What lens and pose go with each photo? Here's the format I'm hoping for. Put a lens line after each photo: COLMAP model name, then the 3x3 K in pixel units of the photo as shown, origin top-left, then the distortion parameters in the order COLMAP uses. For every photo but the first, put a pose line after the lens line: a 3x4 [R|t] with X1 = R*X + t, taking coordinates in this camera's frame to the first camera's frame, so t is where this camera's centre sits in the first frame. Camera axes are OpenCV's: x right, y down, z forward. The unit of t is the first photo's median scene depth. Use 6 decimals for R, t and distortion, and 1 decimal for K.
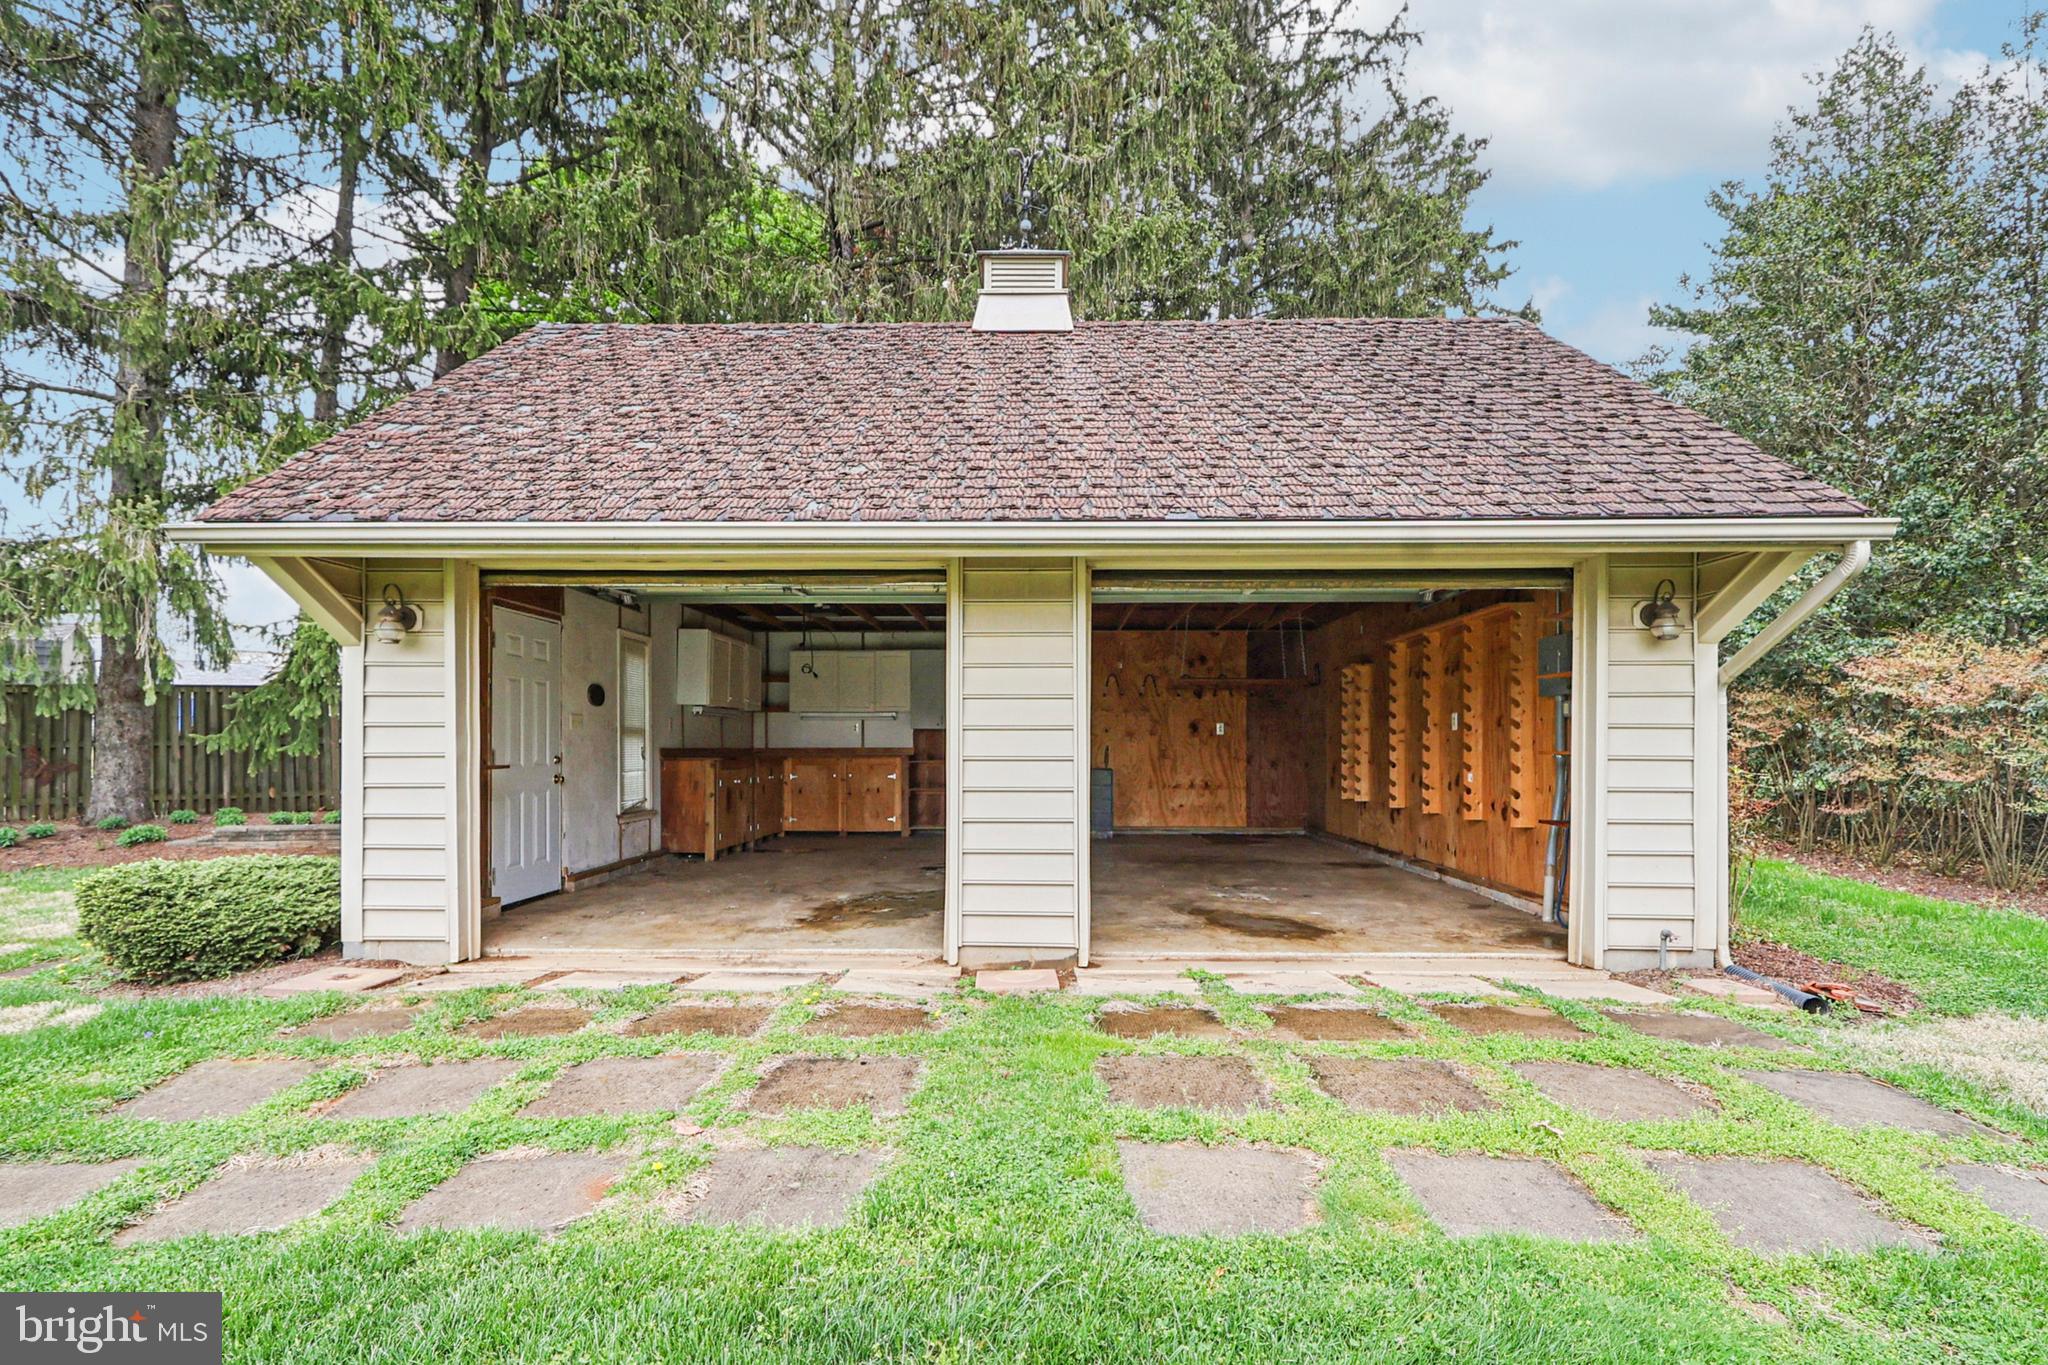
lens RADIAL K [[943.3, 0, 1026.9], [0, 943.3, 746.4], [0, 0, 1]] dist [-0.000835, -0.000163]
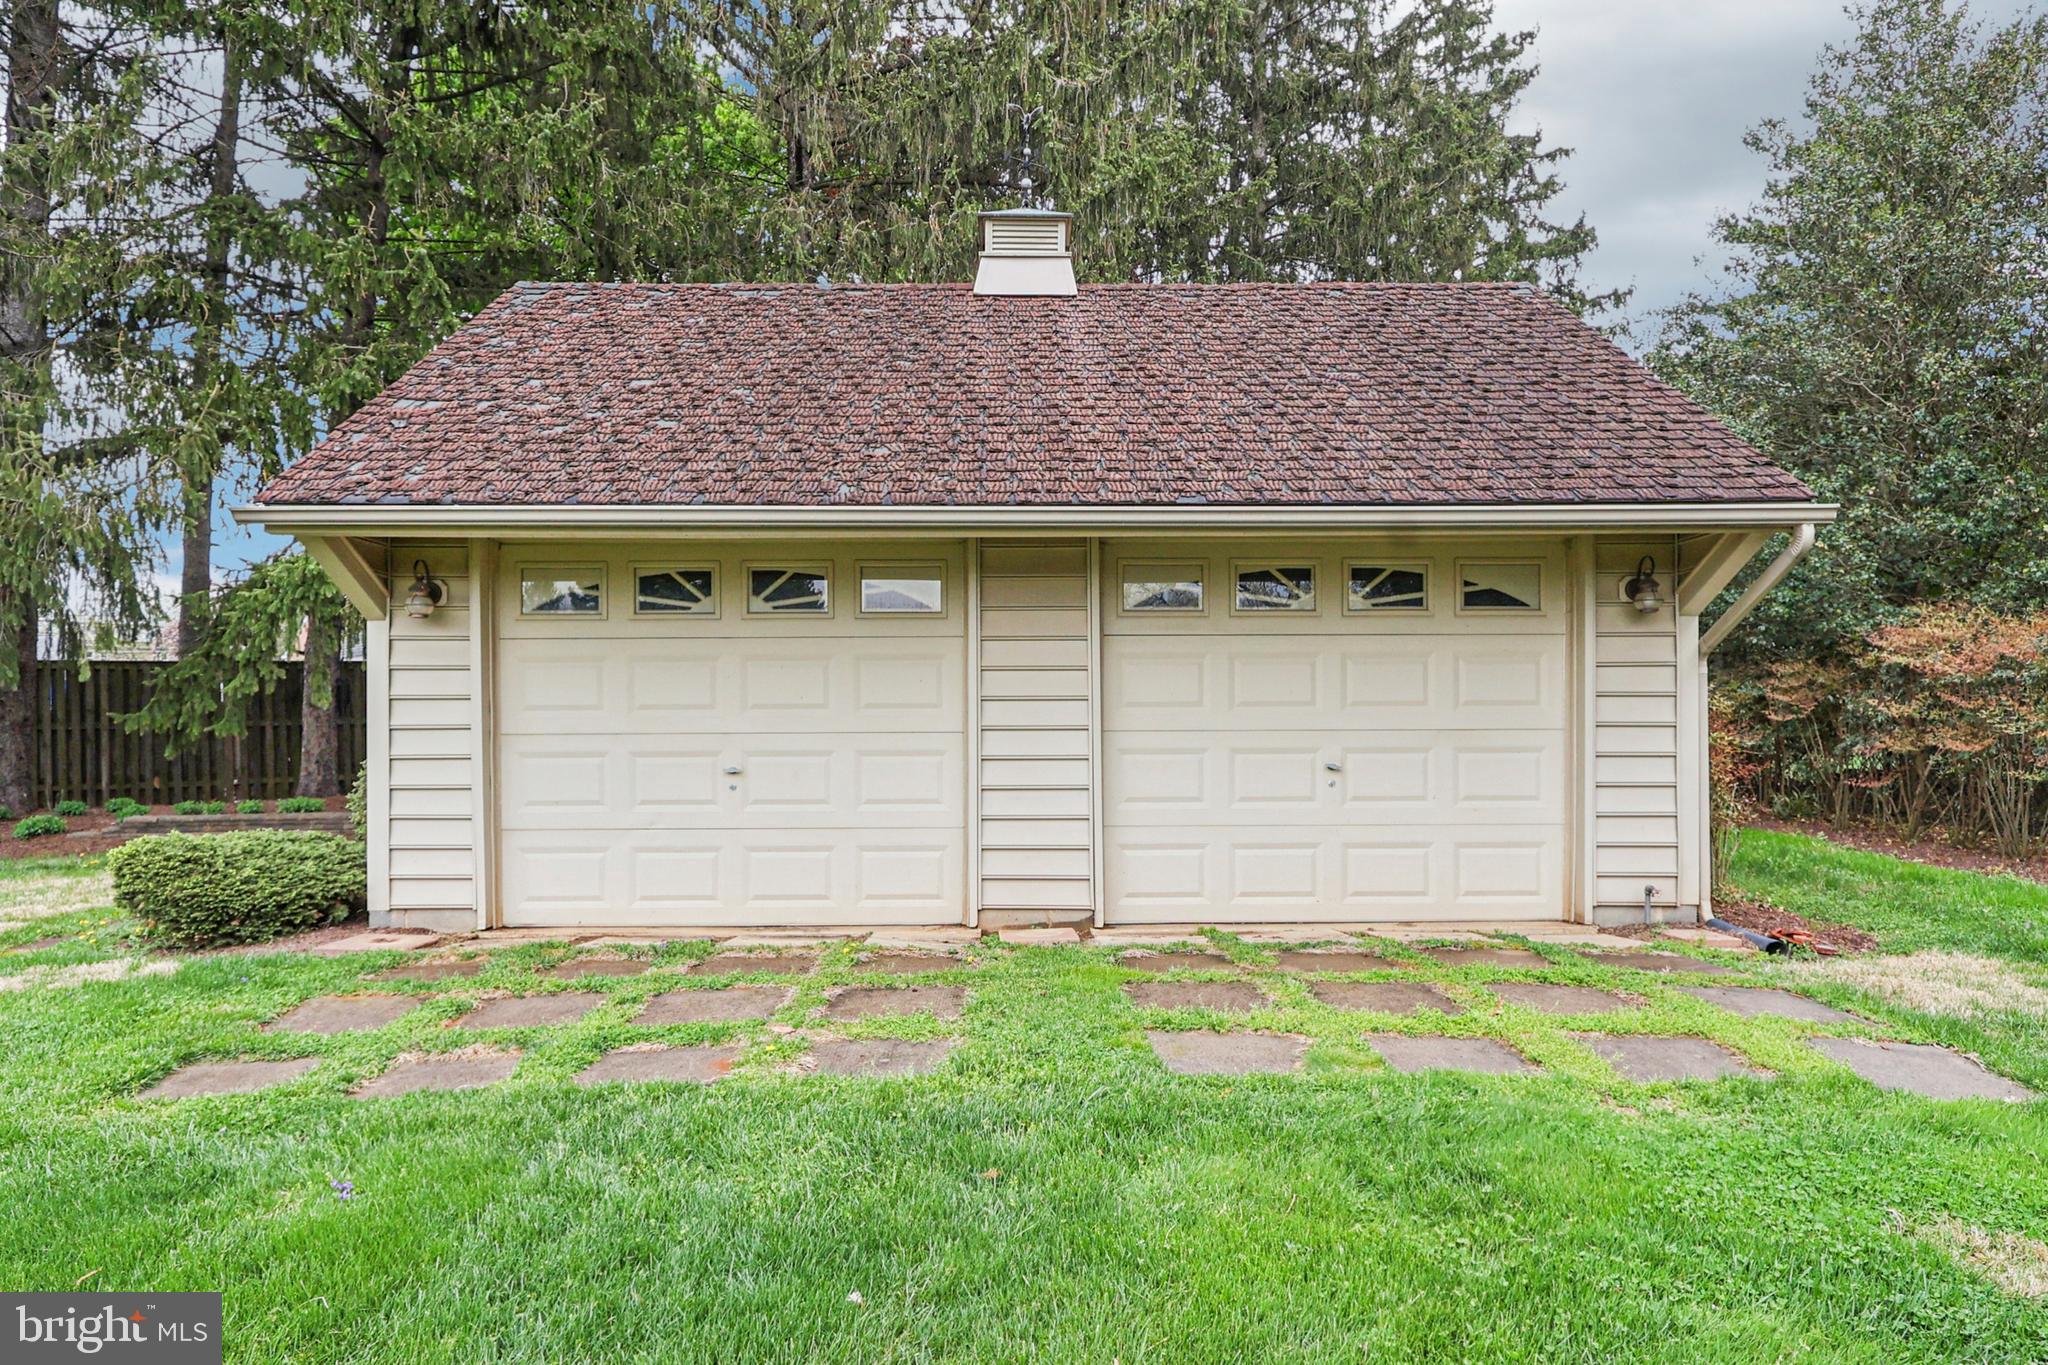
lens RADIAL K [[1039.0, 0, 1022.6], [0, 1039.0, 705.1], [0, 0, 1]] dist [0.000657, -0.000347]
pose [[0.999989, -0.002673, 0.003907, -0.028302], [0.002749, 0.999801, -0.019776, 0.011110], [-0.003853, 0.019787, 0.999797, -0.149407]]
